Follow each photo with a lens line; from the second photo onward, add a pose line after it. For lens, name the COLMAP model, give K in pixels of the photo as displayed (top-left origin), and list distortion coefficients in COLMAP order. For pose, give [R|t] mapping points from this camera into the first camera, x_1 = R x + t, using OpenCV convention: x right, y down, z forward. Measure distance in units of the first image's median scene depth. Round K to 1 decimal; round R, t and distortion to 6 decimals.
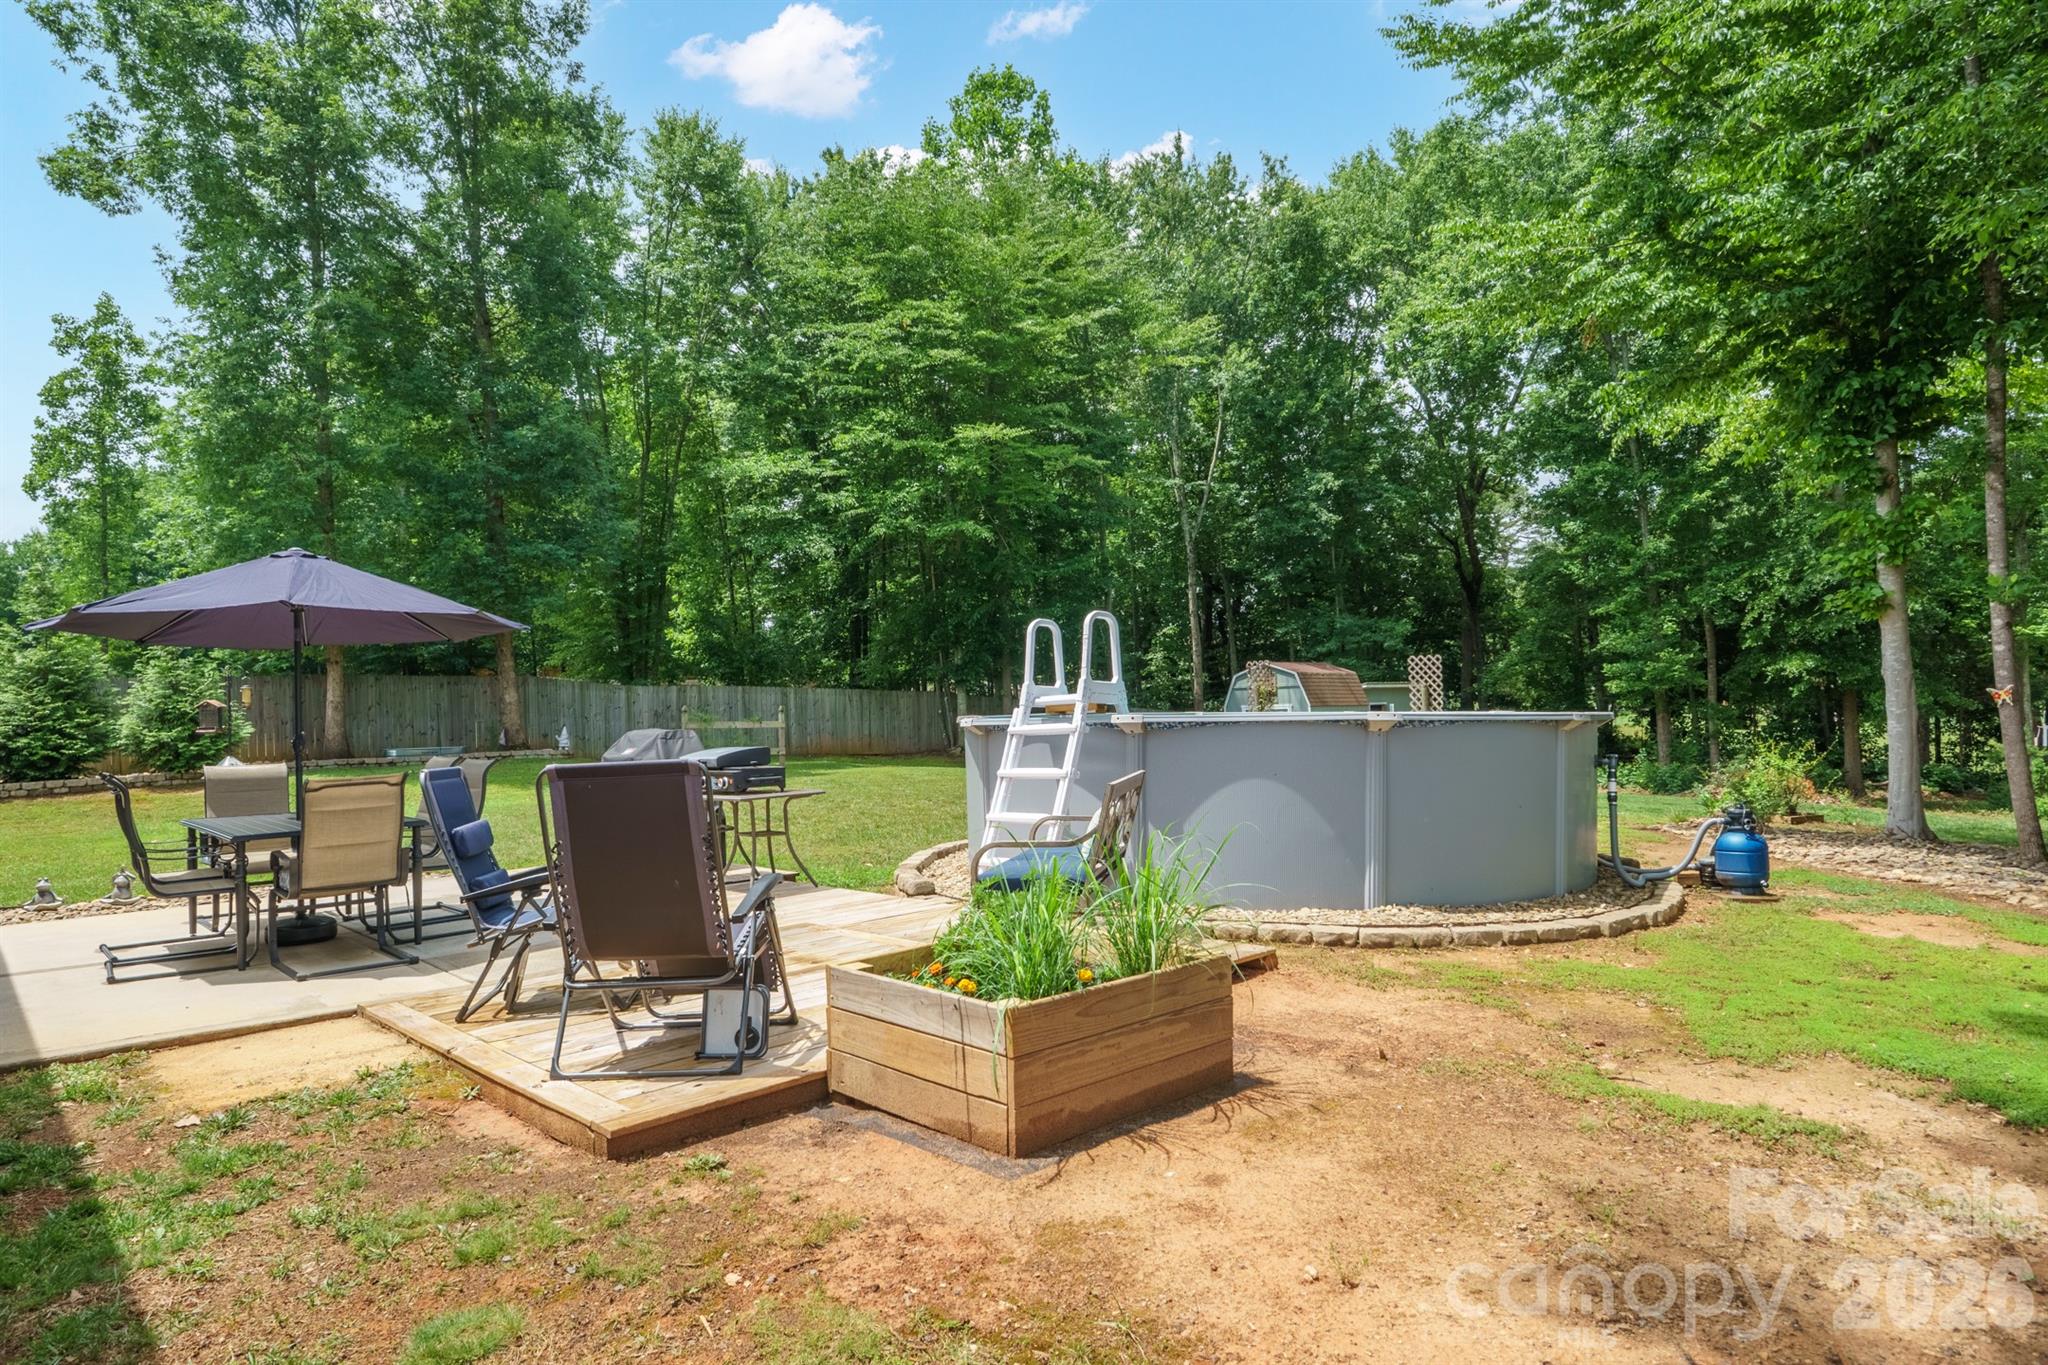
lens RADIAL K [[1234.1, 0, 1025.4], [0, 1234.1, 686.0], [0, 0, 1]] dist [-0.032125, -0.002177]
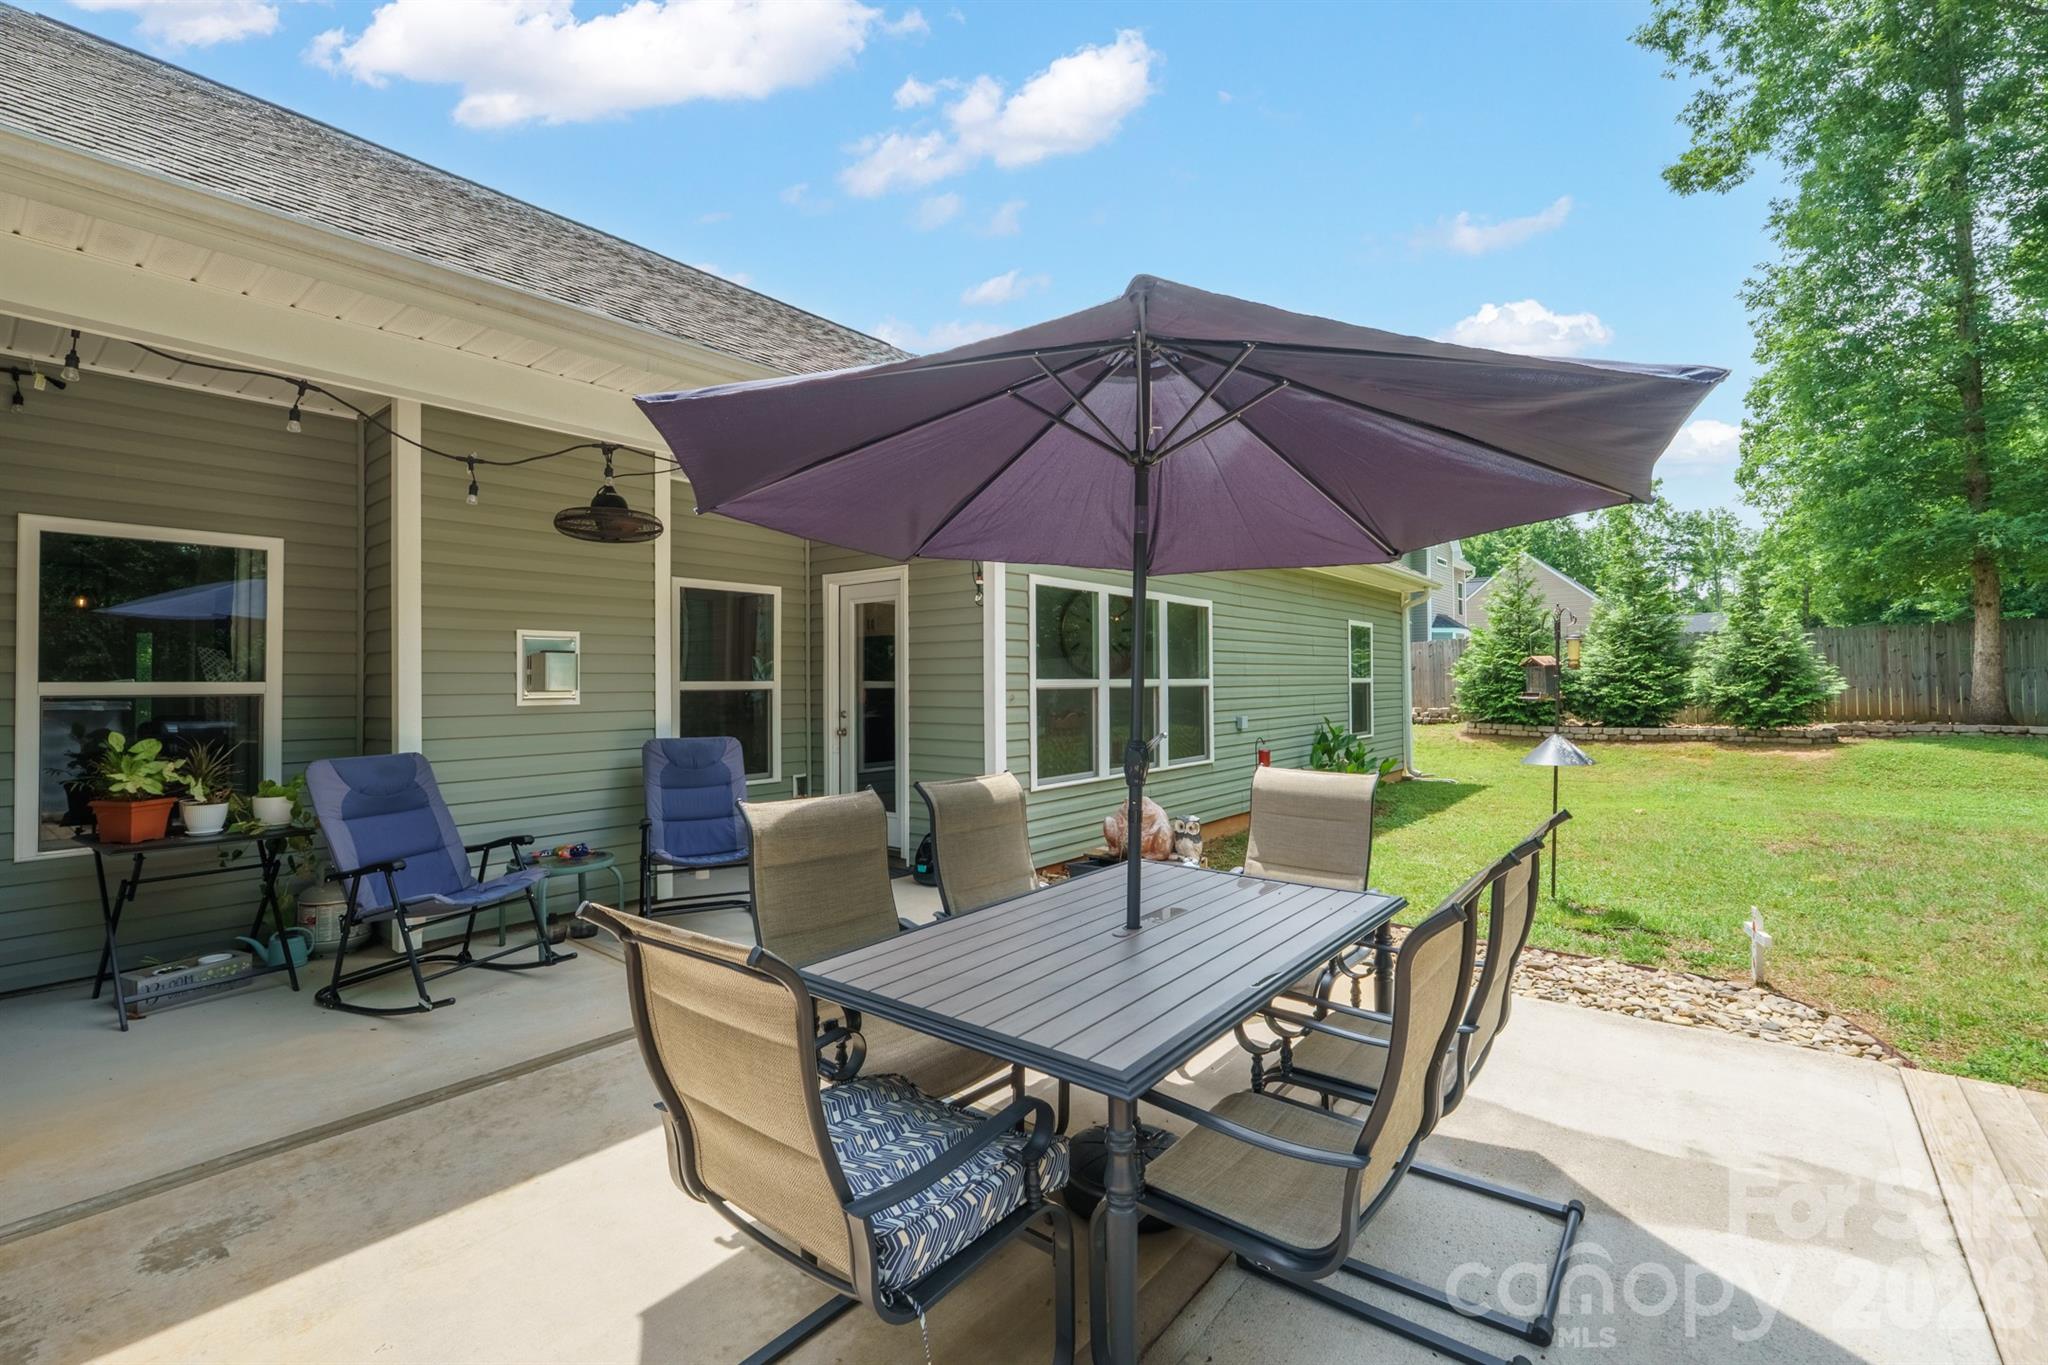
lens RADIAL K [[899.4, 0, 1023.0], [0, 899.4, 667.1], [0, 0, 1]] dist [-0.000794, 0.000120]
pose [[0.169164, 0.013842, -0.985491, -0.104907], [0.017589, 0.999700, 0.017061, 0.000993], [0.985431, -0.020219, 0.168869, 0.323128]]
